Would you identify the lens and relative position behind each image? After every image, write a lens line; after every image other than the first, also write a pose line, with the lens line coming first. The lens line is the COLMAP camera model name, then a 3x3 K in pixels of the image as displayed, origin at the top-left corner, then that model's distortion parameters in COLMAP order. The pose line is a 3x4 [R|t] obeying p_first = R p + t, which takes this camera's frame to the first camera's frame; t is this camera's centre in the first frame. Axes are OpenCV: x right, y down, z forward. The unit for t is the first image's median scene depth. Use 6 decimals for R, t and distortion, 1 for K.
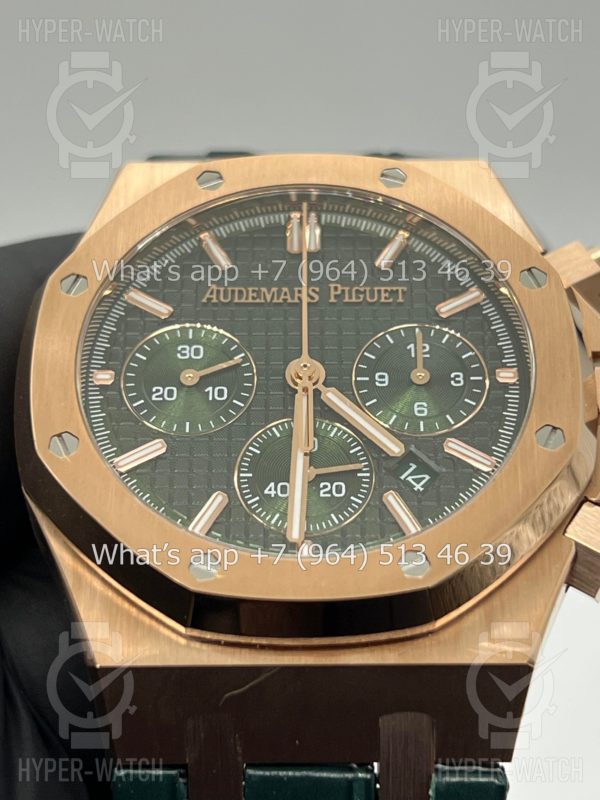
lens RADIAL K [[1883.6, 0, 298.5], [0, 1883.6, 396.9], [0, 0, 1]] dist [0.207343, 0.000000]
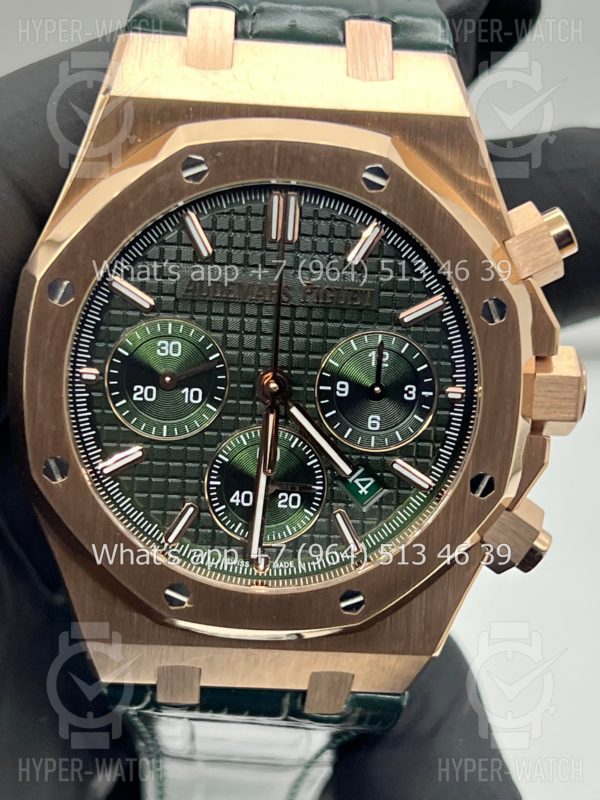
lens RADIAL K [[1883.6, 0, 300.2], [0, 1883.6, 411.5], [0, 0, 1]] dist [0.207343, 0.000000]
pose [[0.995912, 0.053997, 0.072407, -0.059911], [-0.088744, 0.734242, 0.673063, -0.744878], [-0.016821, -0.676737, 0.736033, 0.180976]]
